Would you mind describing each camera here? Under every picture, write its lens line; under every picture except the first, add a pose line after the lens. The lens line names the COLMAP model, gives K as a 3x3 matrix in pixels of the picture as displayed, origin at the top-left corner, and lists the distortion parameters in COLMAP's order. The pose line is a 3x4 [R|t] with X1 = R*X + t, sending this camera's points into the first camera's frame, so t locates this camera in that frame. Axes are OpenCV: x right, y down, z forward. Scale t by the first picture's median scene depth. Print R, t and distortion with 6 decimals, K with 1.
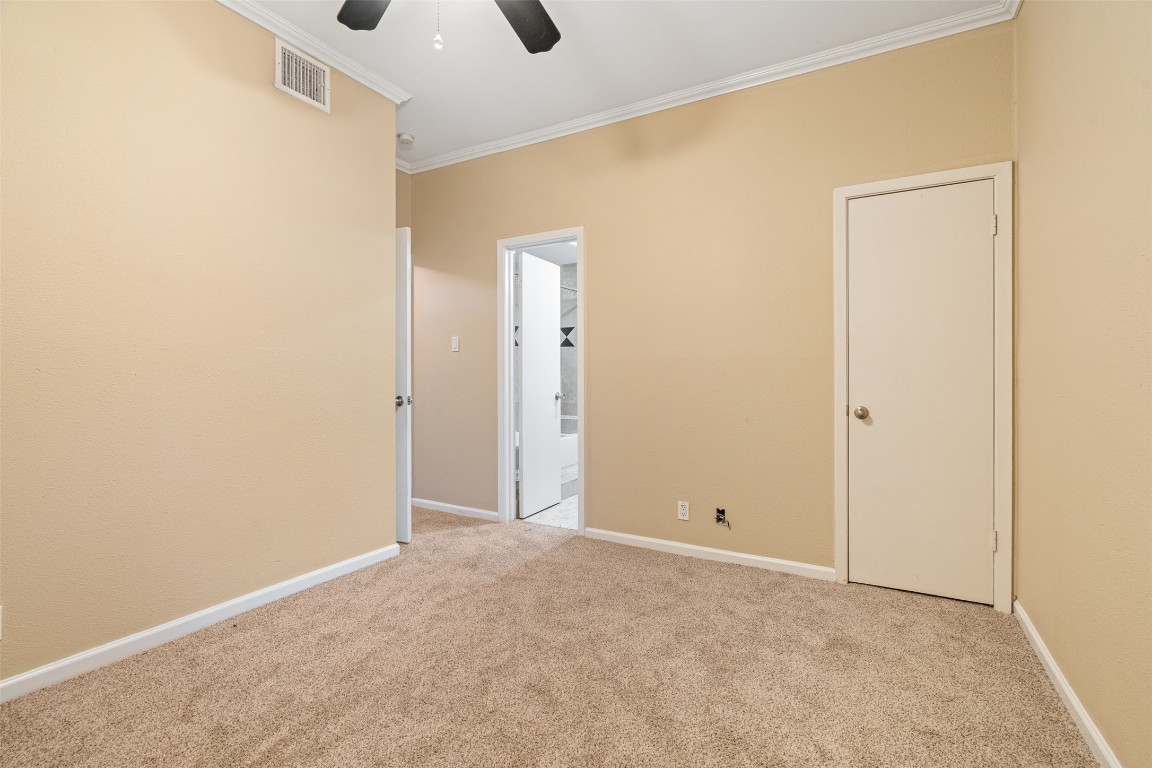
lens RADIAL K [[523.4, 0, 581.1], [0, 523.4, 374.9], [0, 0, 1]] dist [-0.000983, 0.000160]
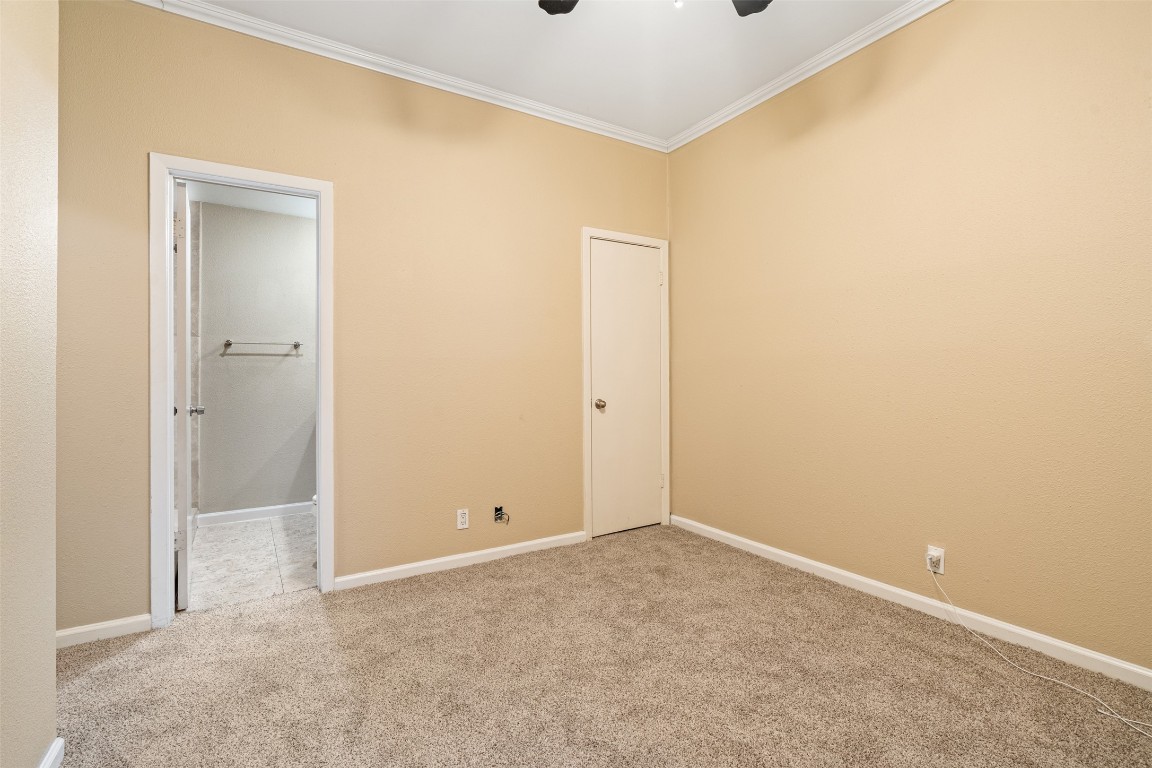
lens RADIAL K [[522.0, 0, 585.7], [0, 522.0, 365.6], [0, 0, 1]] dist [-0.005605, 0.000078]
pose [[0.480875, 0.010034, 0.876732, -0.604615], [0.010175, 0.999803, -0.017023, -0.000427], [-0.876730, 0.017107, 0.480679, 0.394734]]
